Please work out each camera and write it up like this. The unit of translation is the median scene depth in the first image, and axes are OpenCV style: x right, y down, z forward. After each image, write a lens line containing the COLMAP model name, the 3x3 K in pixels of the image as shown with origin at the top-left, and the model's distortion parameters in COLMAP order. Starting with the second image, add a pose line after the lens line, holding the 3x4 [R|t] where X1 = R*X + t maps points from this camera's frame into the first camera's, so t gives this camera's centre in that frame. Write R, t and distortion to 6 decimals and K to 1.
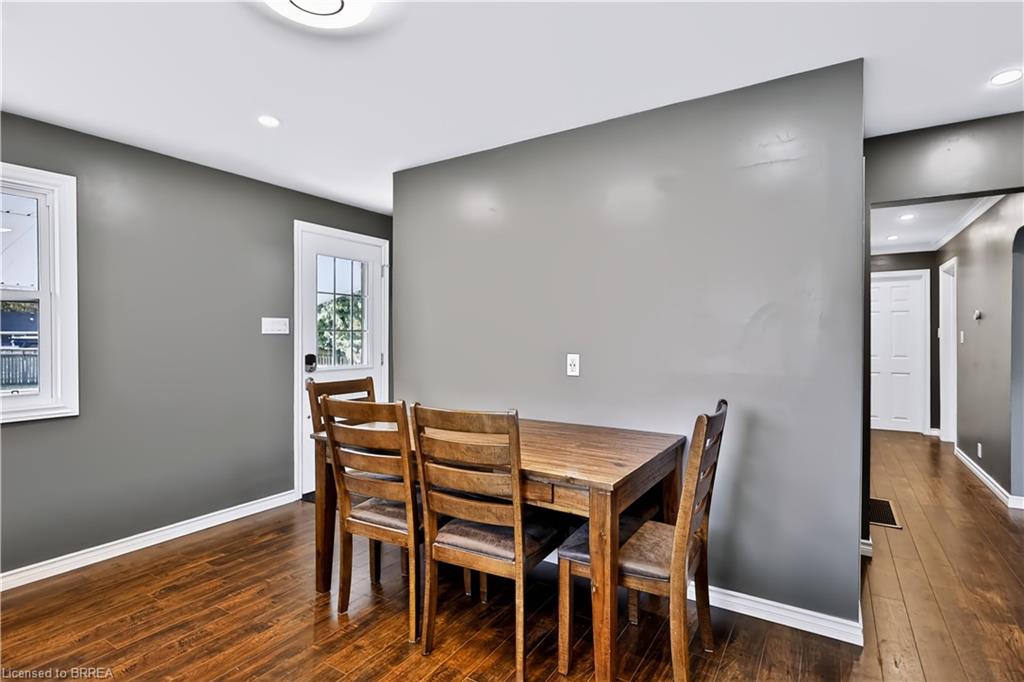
lens RADIAL K [[528.7, 0, 512.0], [0, 528.7, 341.0], [0, 0, 1]] dist [-0.003760, -0.000031]
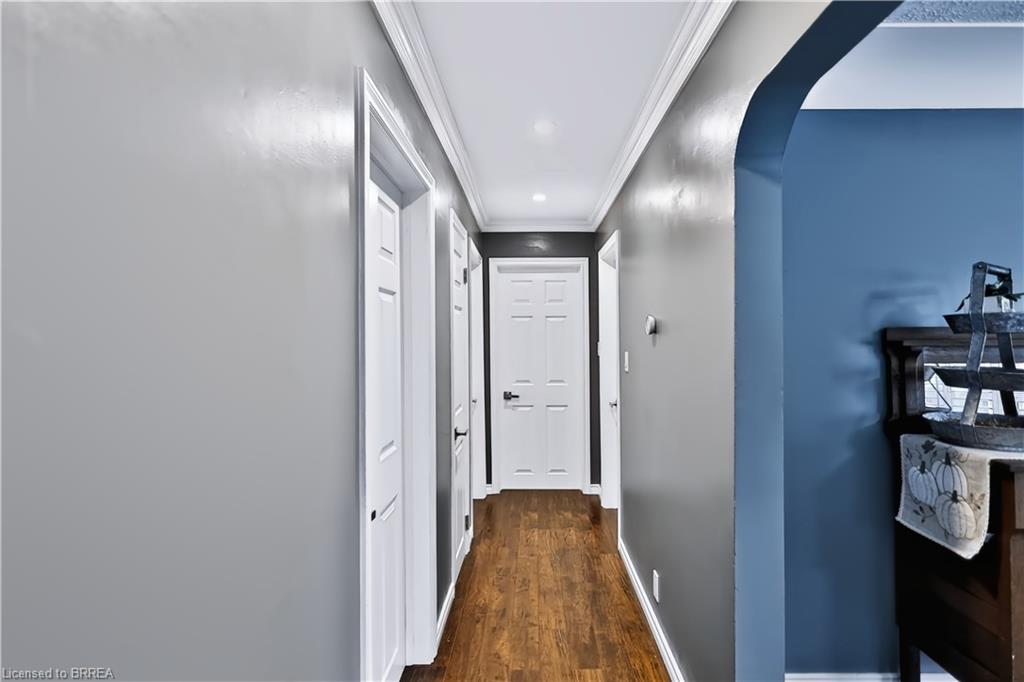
lens RADIAL K [[528.7, 0, 512.0], [0, 528.7, 341.0], [0, 0, 1]] dist [-0.003760, -0.000031]
pose [[0.875565, -0.006130, 0.483062, 0.376674], [0.007757, 0.999969, -0.001371, -0.025265], [-0.483039, 0.004948, 0.875585, 0.449743]]
